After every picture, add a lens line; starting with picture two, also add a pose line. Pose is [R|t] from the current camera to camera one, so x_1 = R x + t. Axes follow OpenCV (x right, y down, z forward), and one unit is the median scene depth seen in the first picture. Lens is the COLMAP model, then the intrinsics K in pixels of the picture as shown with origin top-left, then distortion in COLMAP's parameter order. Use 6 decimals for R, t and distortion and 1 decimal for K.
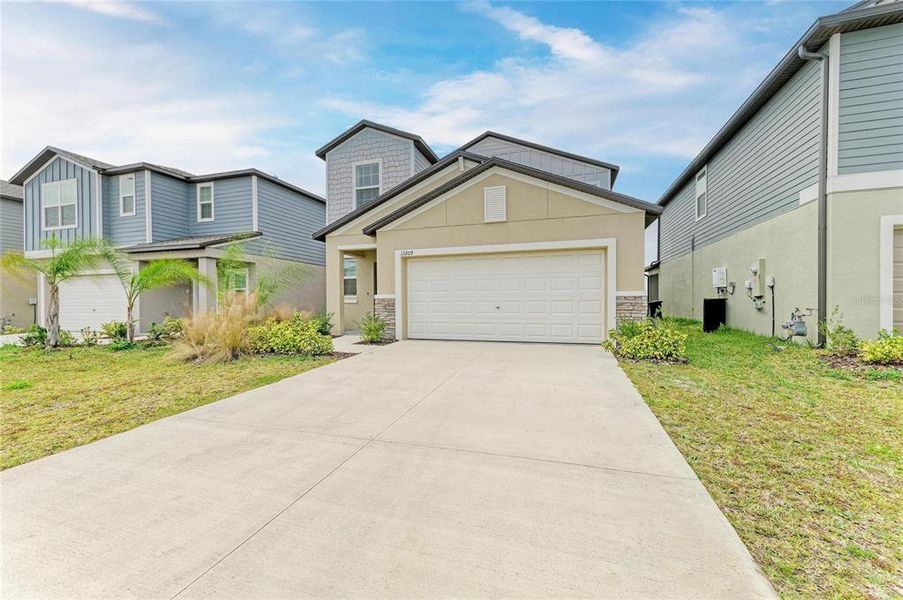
lens RADIAL K [[358.6, 0, 458.4], [0, 358.6, 305.4], [0, 0, 1]] dist [0.021050, -0.007364]
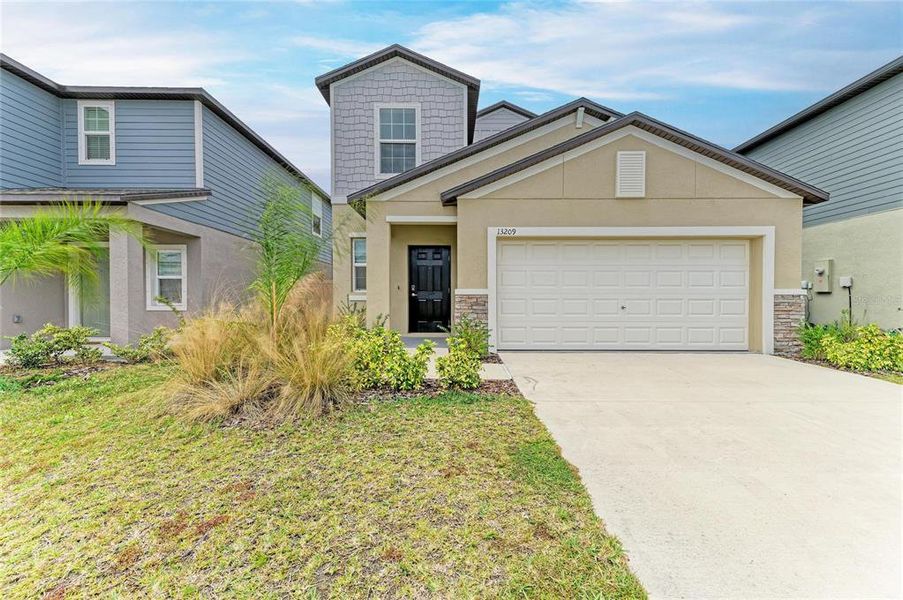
lens RADIAL K [[358.6, 0, 458.4], [0, 358.6, 305.4], [0, 0, 1]] dist [0.021050, -0.007364]
pose [[0.952056, 0.001795, 0.305918, -0.432832], [-0.003821, 0.999975, 0.006024, -0.001949], [-0.305900, -0.006904, 0.952039, 0.326015]]
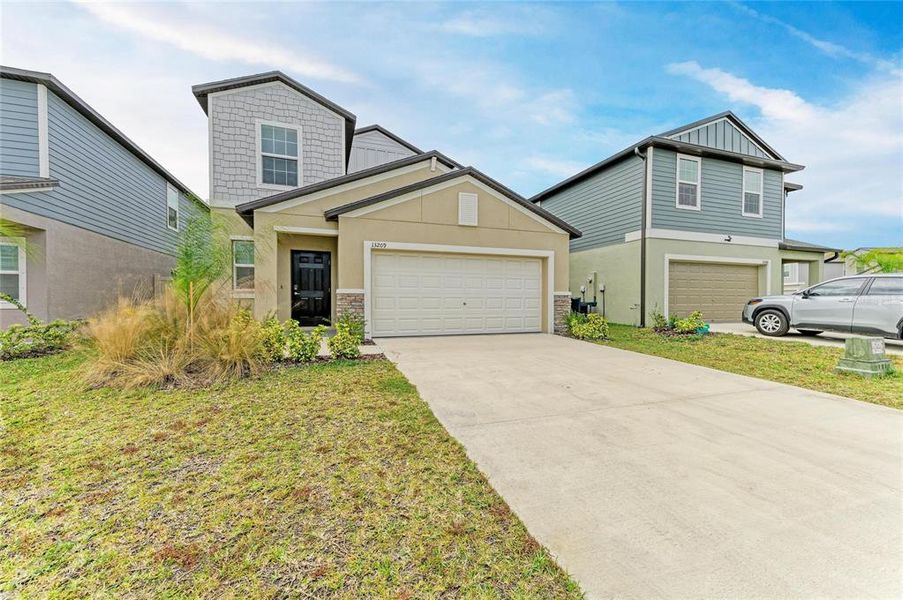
lens RADIAL K [[358.6, 0, 458.4], [0, 358.6, 305.4], [0, 0, 1]] dist [0.021050, -0.007364]
pose [[0.793277, -0.000868, 0.608861, -0.519324], [-0.001330, 0.999994, 0.003158, 0.006790], [-0.608860, -0.003315, 0.793271, 0.130297]]
